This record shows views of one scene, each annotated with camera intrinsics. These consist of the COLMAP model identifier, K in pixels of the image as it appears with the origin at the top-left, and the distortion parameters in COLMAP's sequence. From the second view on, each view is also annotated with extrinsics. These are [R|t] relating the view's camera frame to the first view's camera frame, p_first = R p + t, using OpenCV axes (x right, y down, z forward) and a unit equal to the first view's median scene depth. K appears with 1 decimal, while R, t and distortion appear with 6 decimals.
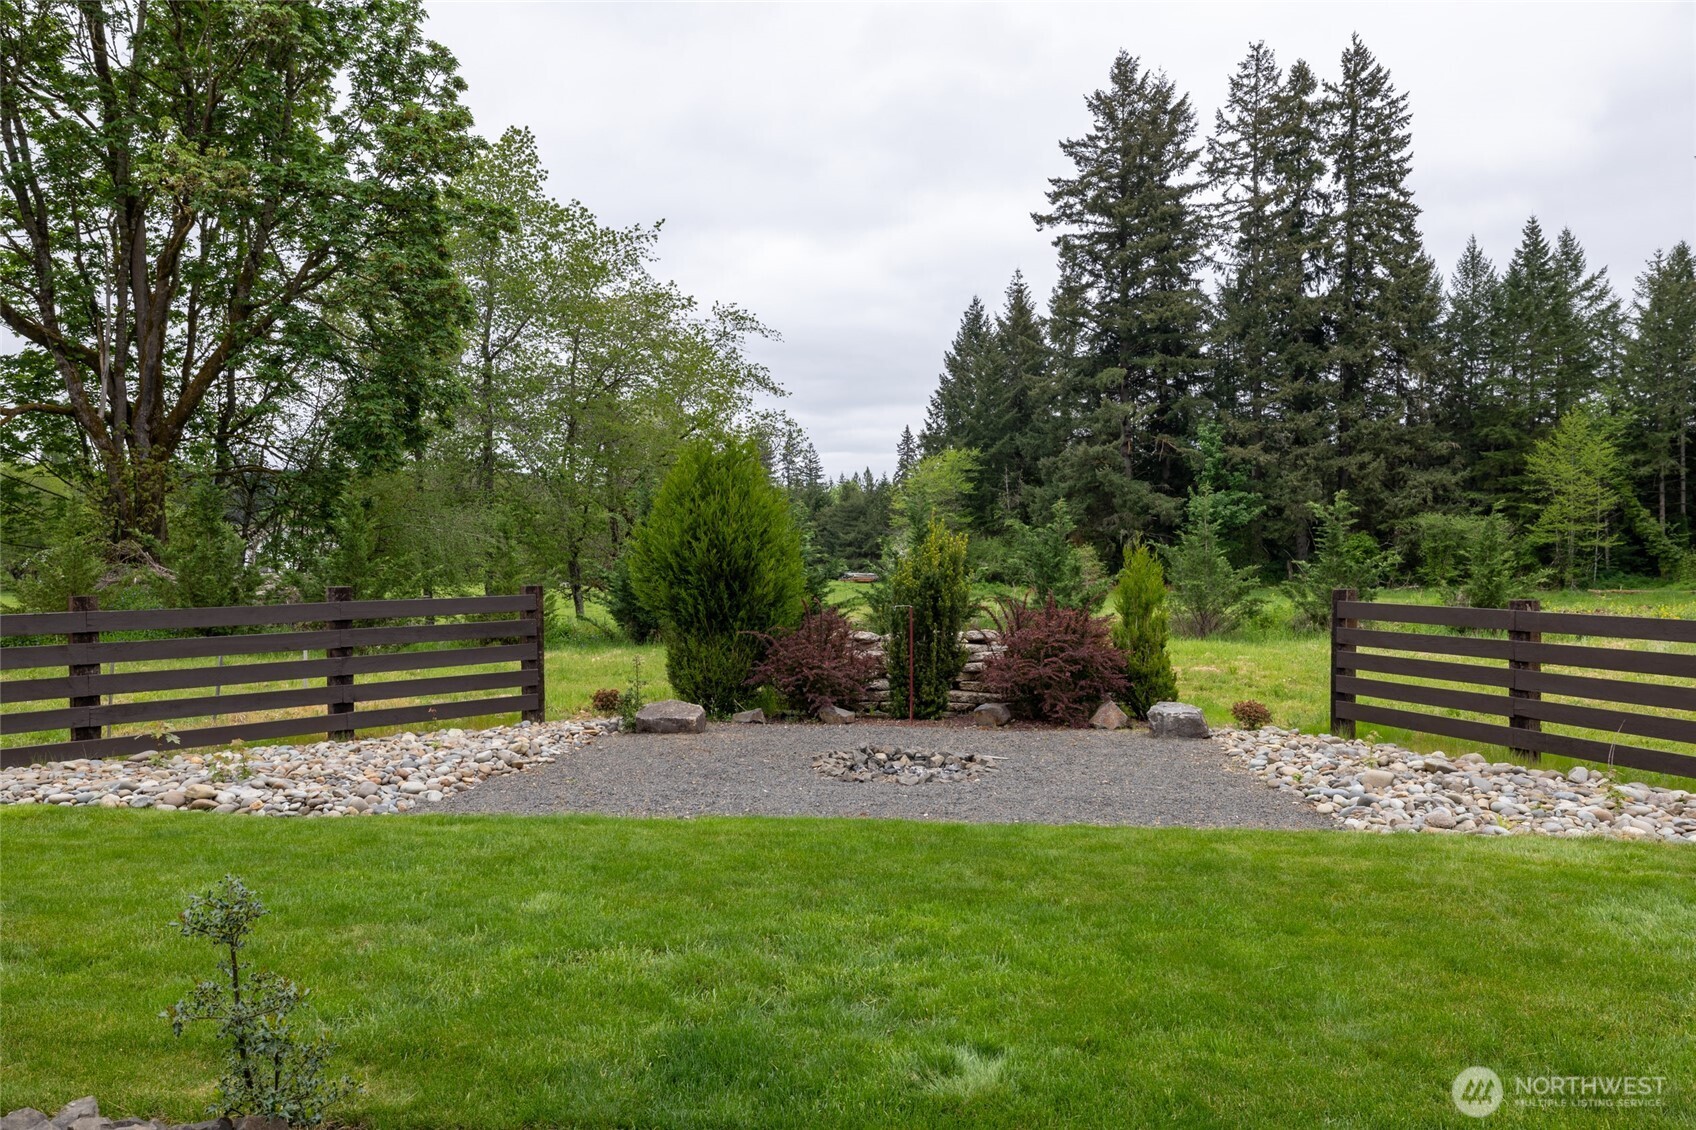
lens RADIAL K [[1233.3, 0, 832.3], [0, 1233.3, 556.1], [0, 0, 1]] dist [0.004296, -0.001035]
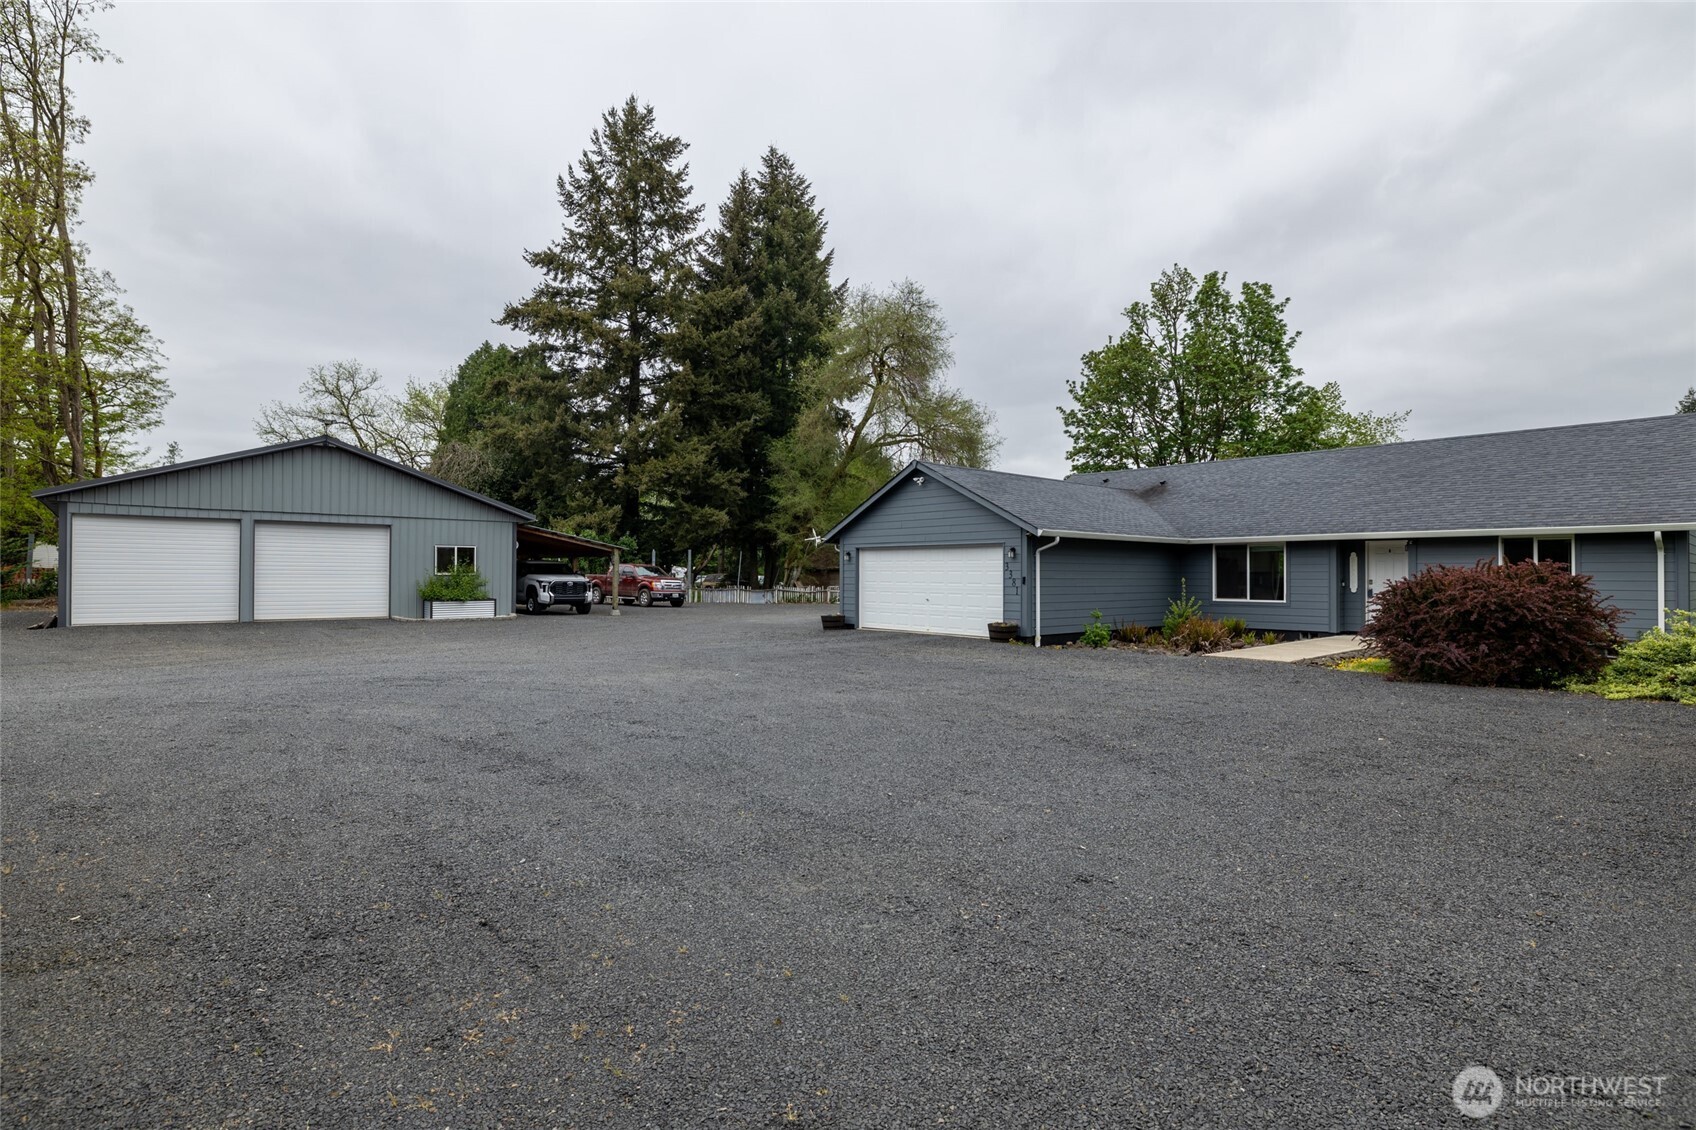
lens RADIAL K [[845.0, 0, 842.8], [0, 845.0, 561.0], [0, 0, 1]] dist [-0.005902, -0.000669]
pose [[0.751083, 0.002105, -0.660204, 0.036109], [-0.018492, 0.999670, -0.017850, 0.003020], [0.659949, 0.025616, 0.750874, -0.293901]]
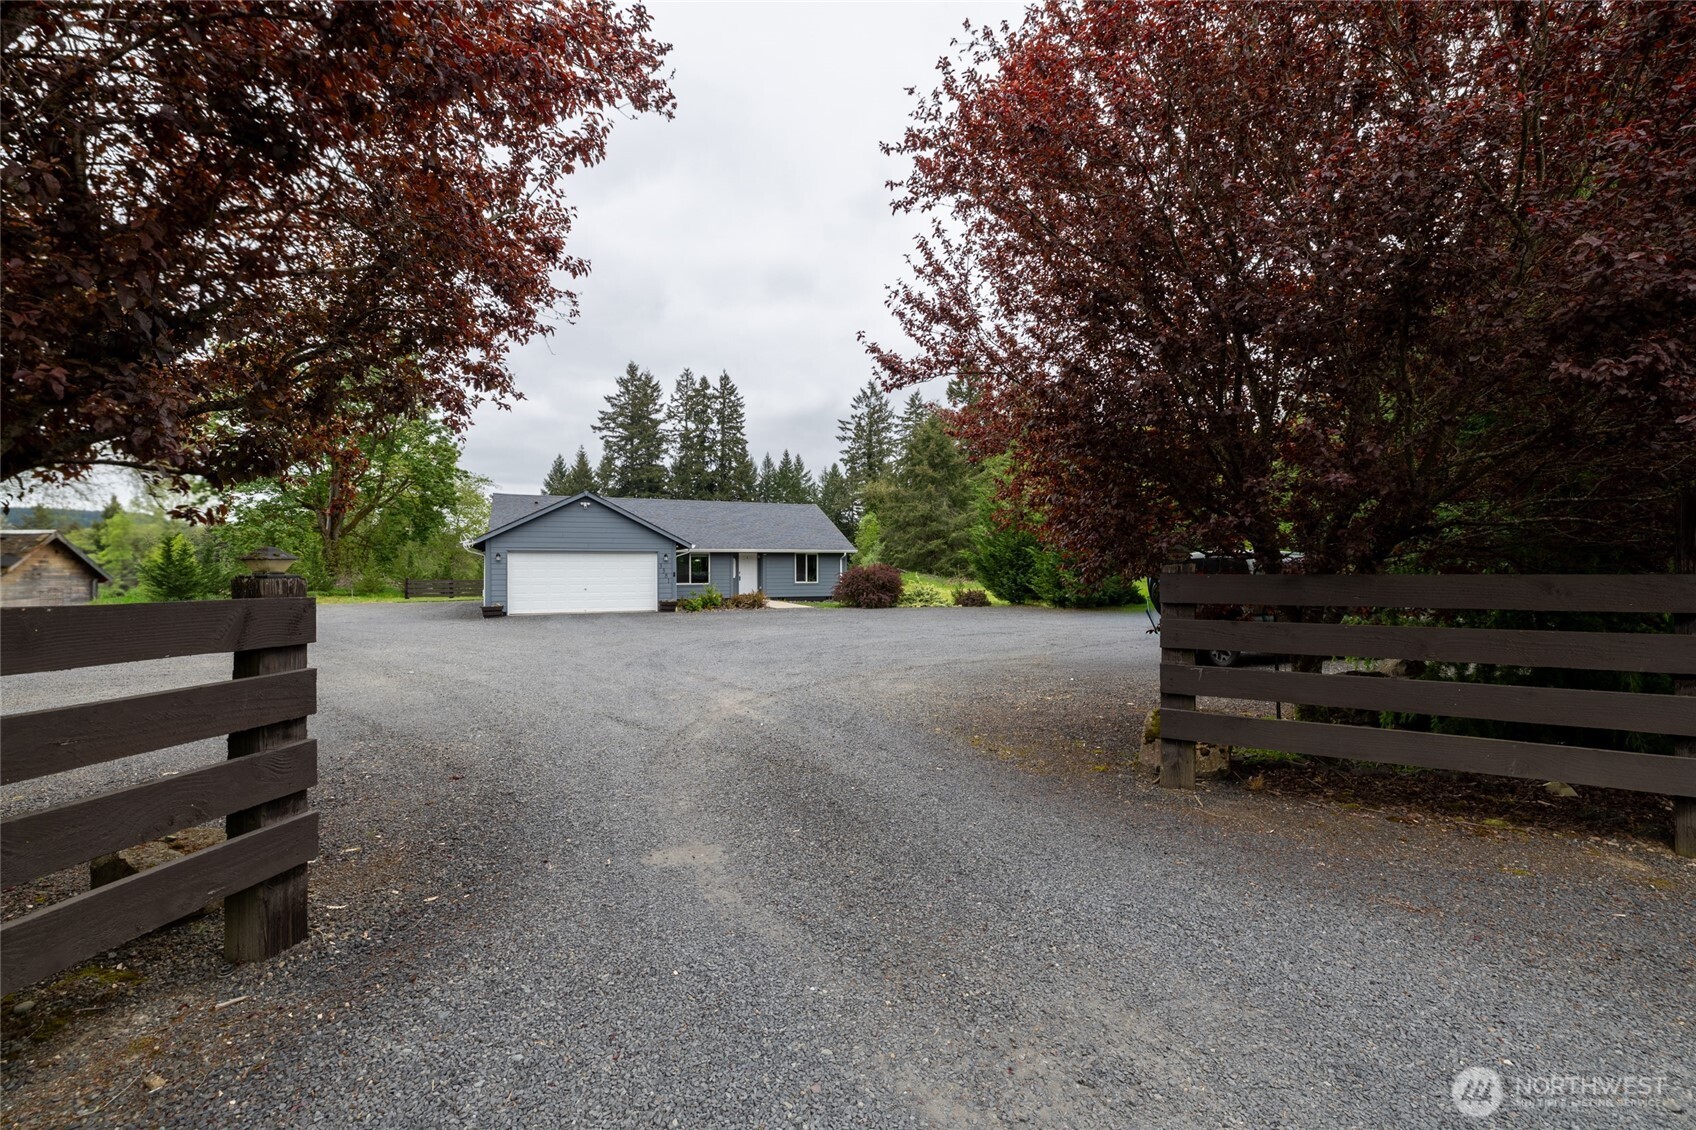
lens RADIAL K [[710.1, 0, 849.9], [0, 710.1, 567.7], [0, 0, 1]] dist [0.001613, -0.000384]
pose [[0.852839, 0.007191, 0.522125, -0.115728], [-0.000037, 0.999906, -0.013709, 0.004176], [-0.522175, 0.011672, 0.852759, -0.372715]]
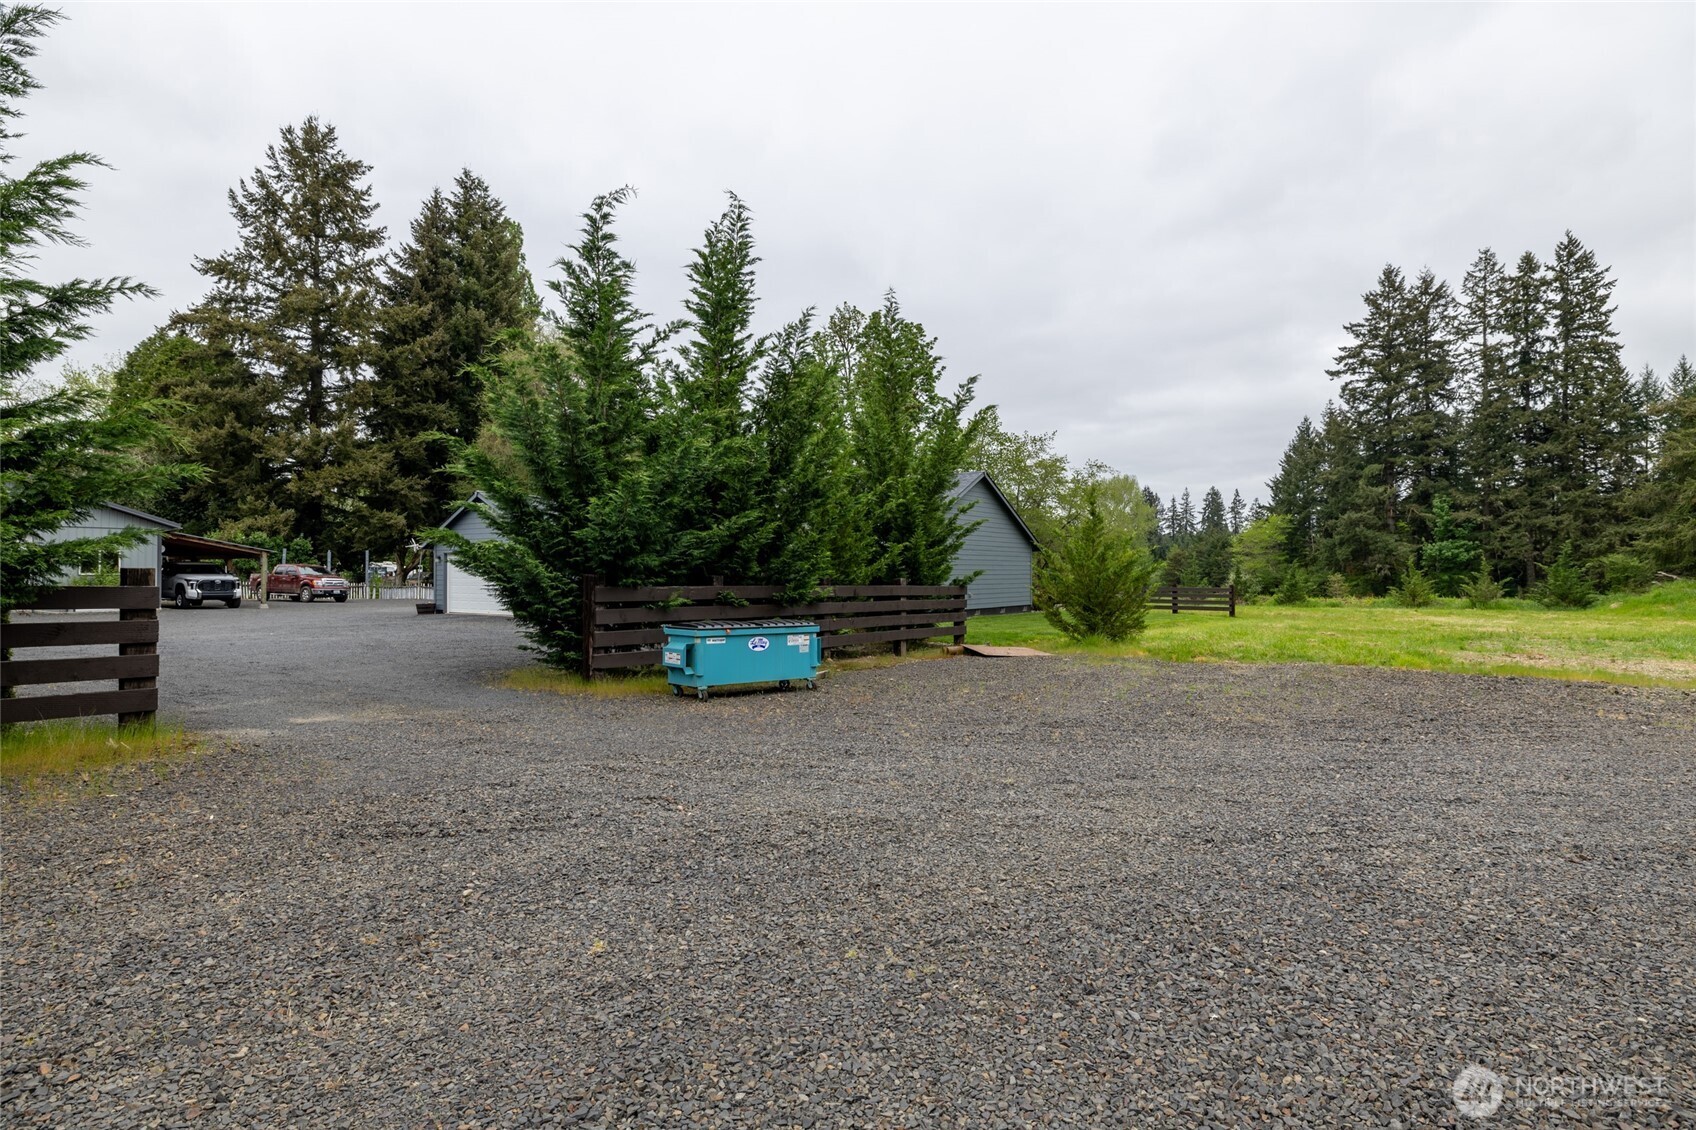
lens RADIAL K [[892.5, 0, 853.7], [0, 892.5, 561.2], [0, 0, 1]] dist [-0.004280, 0.000452]
pose [[0.888045, 0.002380, -0.459750, 0.152000], [-0.011516, 0.999788, -0.017068, 0.002295], [0.459612, 0.020451, 0.887884, -0.333517]]
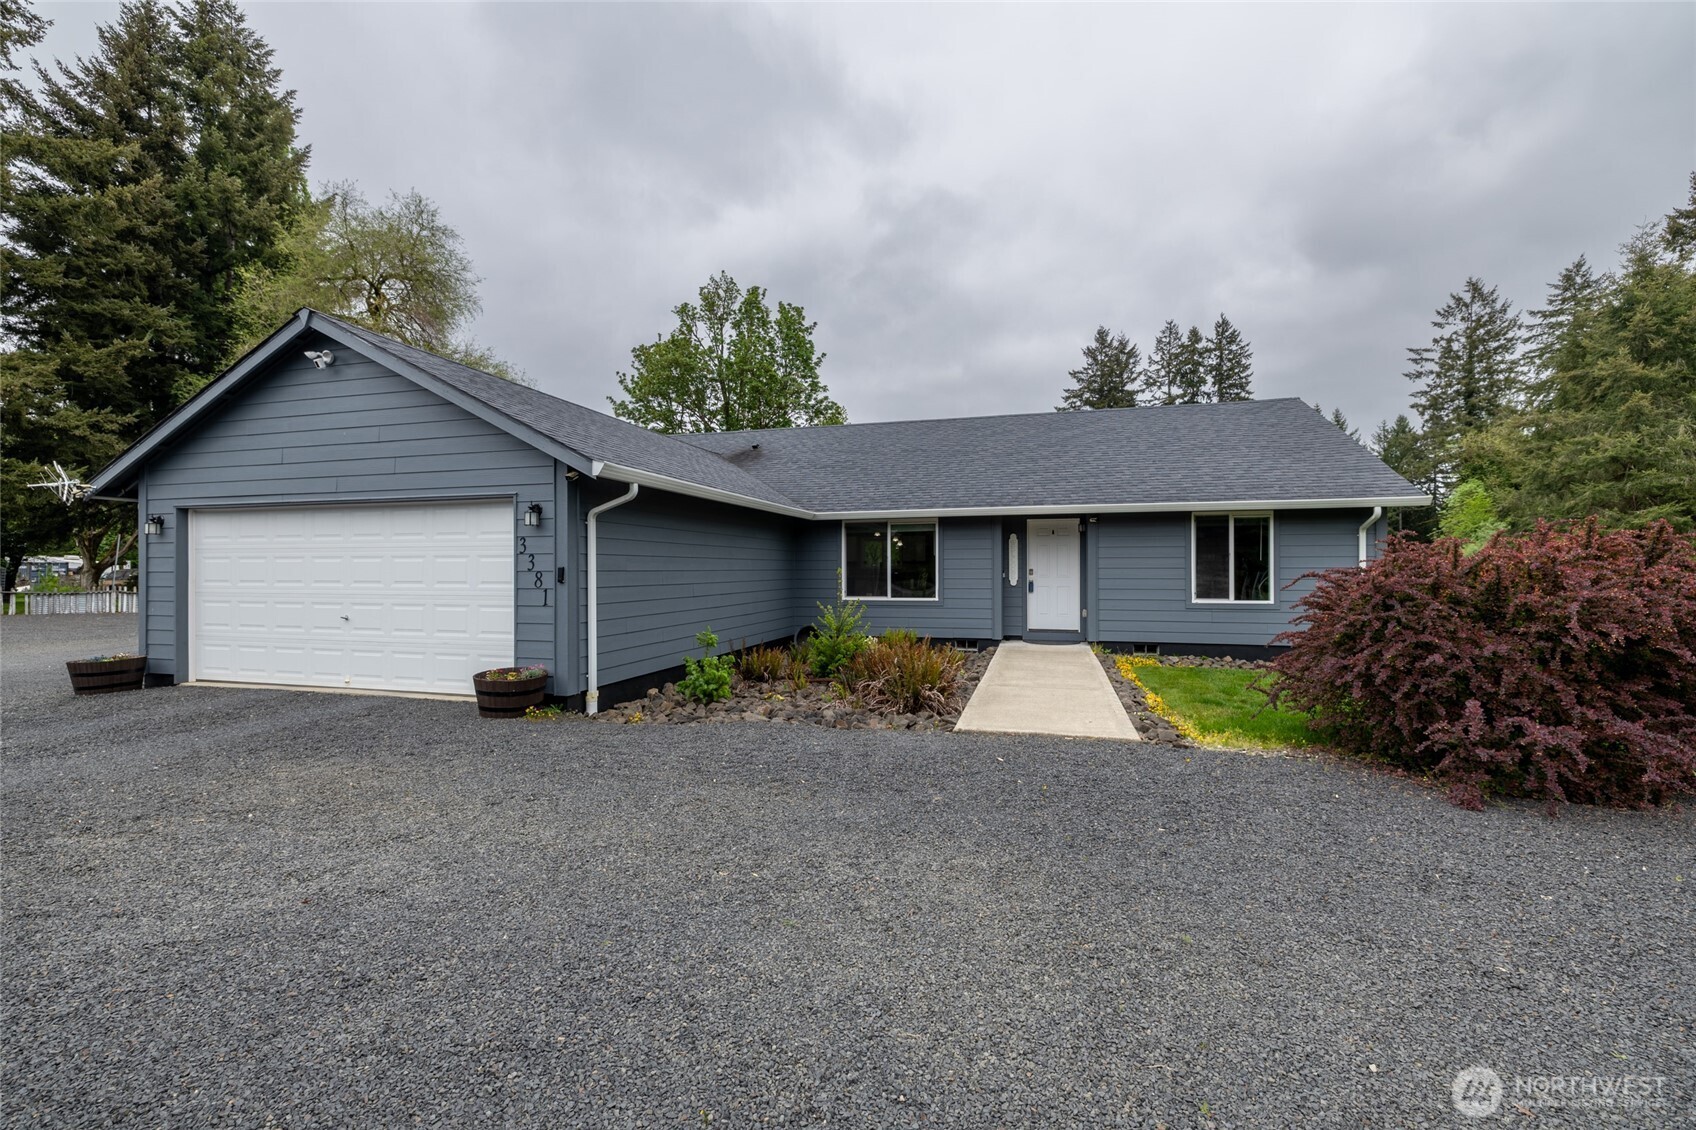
lens RADIAL K [[710.1, 0, 848.5], [0, 710.1, 564.2], [0, 0, 1]] dist [0.001613, -0.000384]
pose [[0.990222, 0.006135, -0.139366, -0.010761], [-0.008321, 0.999851, -0.015108, 0.002981], [0.139253, 0.016120, 0.990126, -0.208011]]
